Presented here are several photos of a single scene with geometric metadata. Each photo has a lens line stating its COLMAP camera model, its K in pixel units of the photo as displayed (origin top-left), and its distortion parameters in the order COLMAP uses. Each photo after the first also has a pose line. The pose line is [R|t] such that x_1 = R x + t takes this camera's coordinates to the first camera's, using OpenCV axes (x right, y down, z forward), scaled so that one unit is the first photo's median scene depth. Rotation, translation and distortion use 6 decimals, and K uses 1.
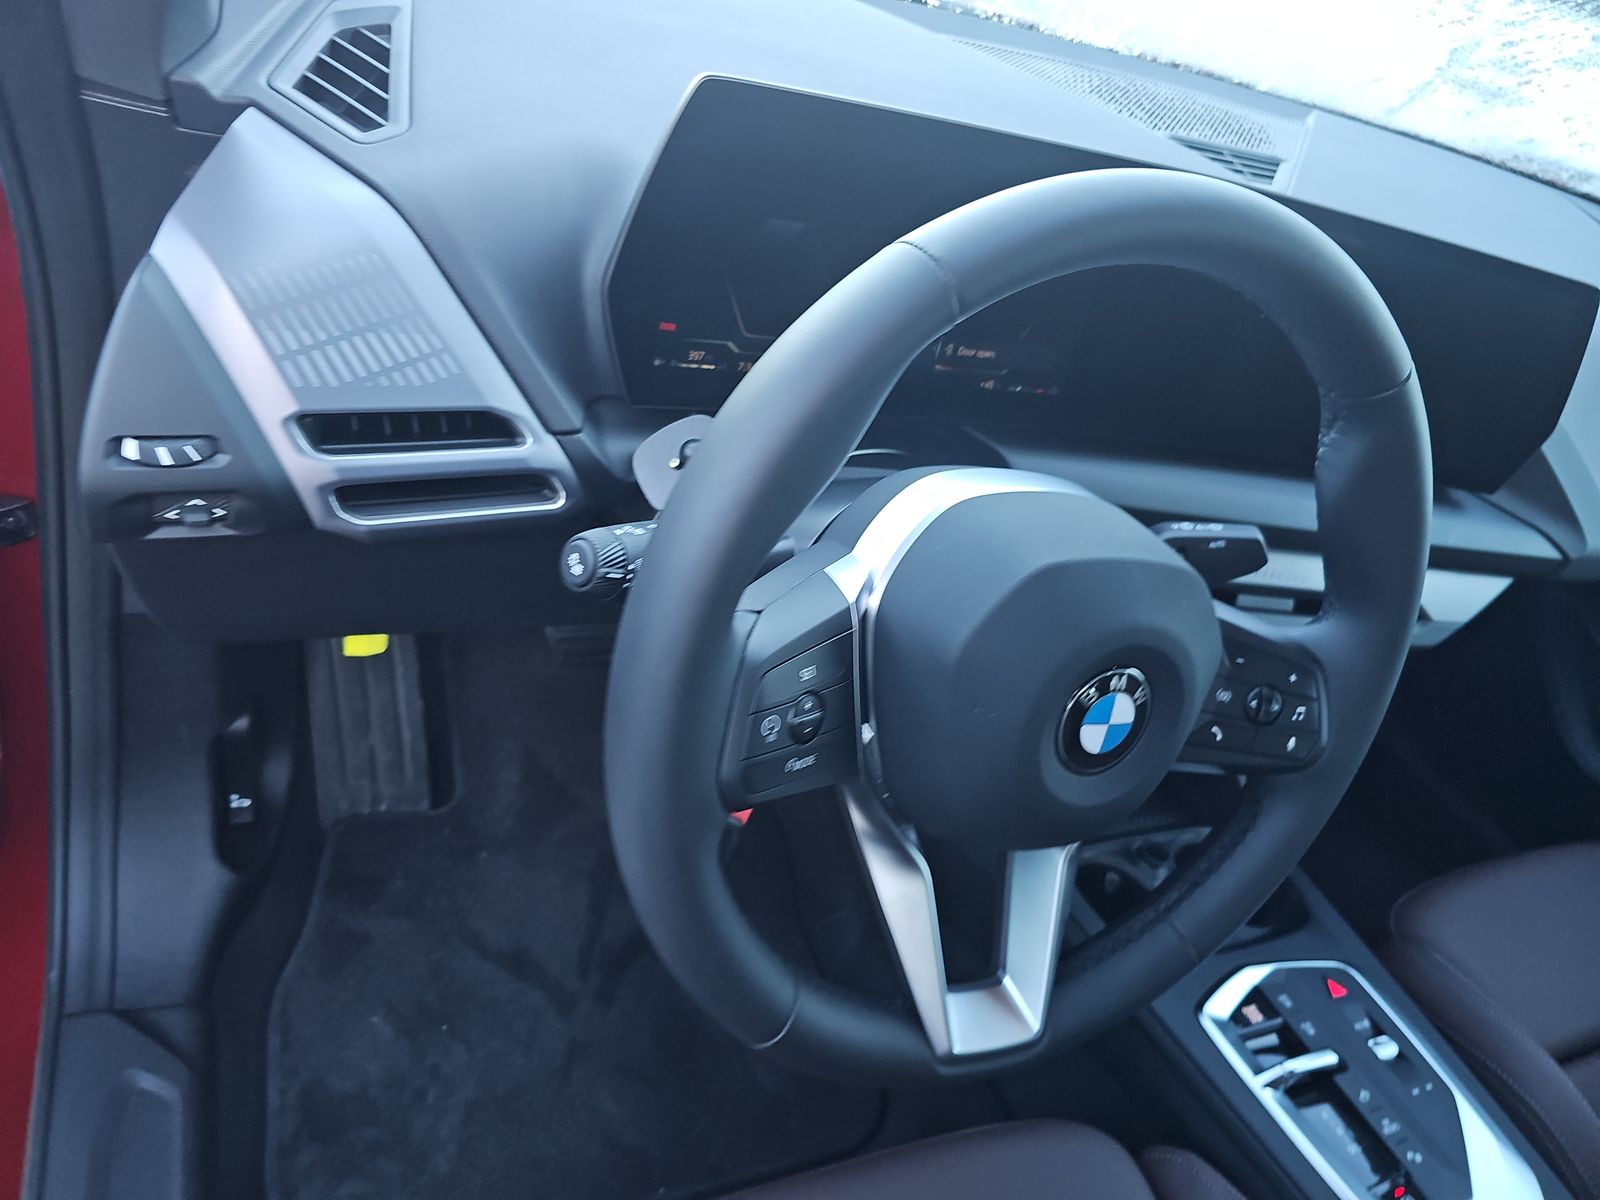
lens RADIAL K [[1057.0, 0, 798.1], [0, 1057.0, 565.7], [0, 0, 1]] dist [-0.009637, -0.002622]
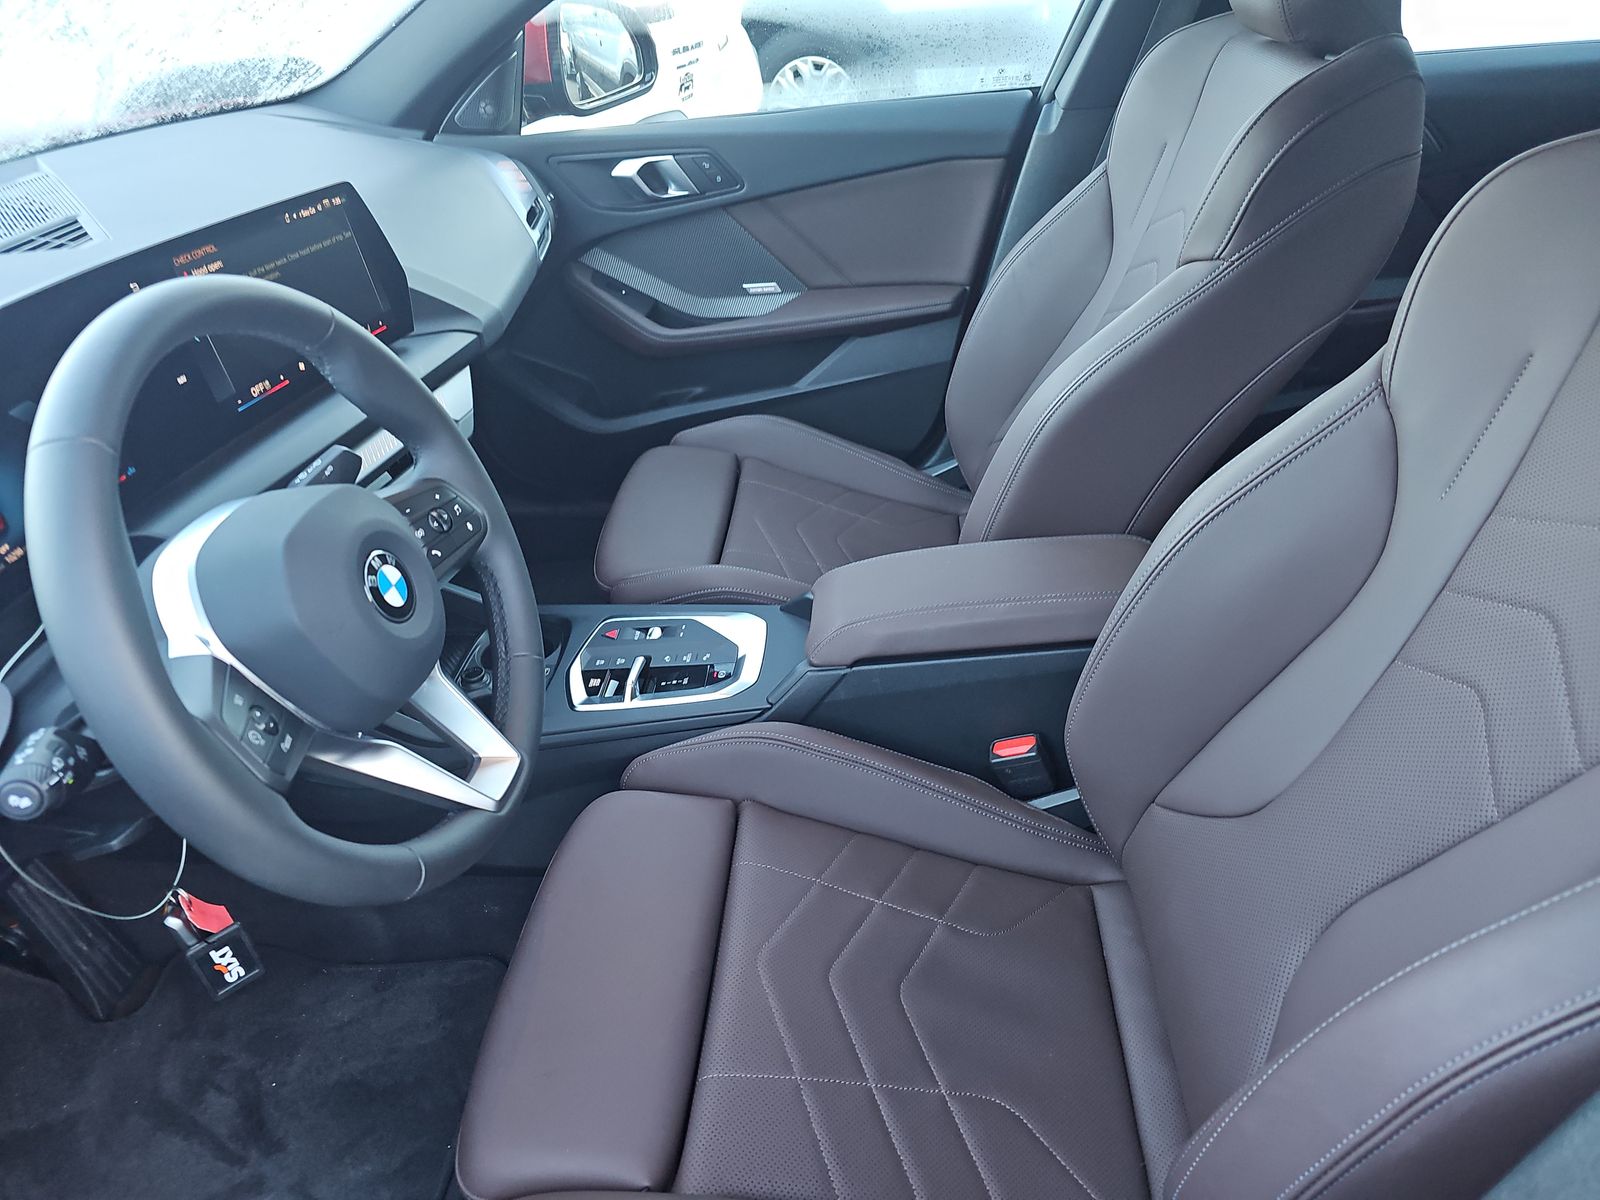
lens RADIAL K [[1072.4, 0, 806.9], [0, 1072.4, 589.6], [0, 0, 1]] dist [0.066859, -0.049156]
pose [[0.396516, -0.712461, 0.578943, -0.306517], [0.660025, 0.659569, 0.359632, -0.014717], [-0.638077, 0.239517, 0.731772, -0.439407]]
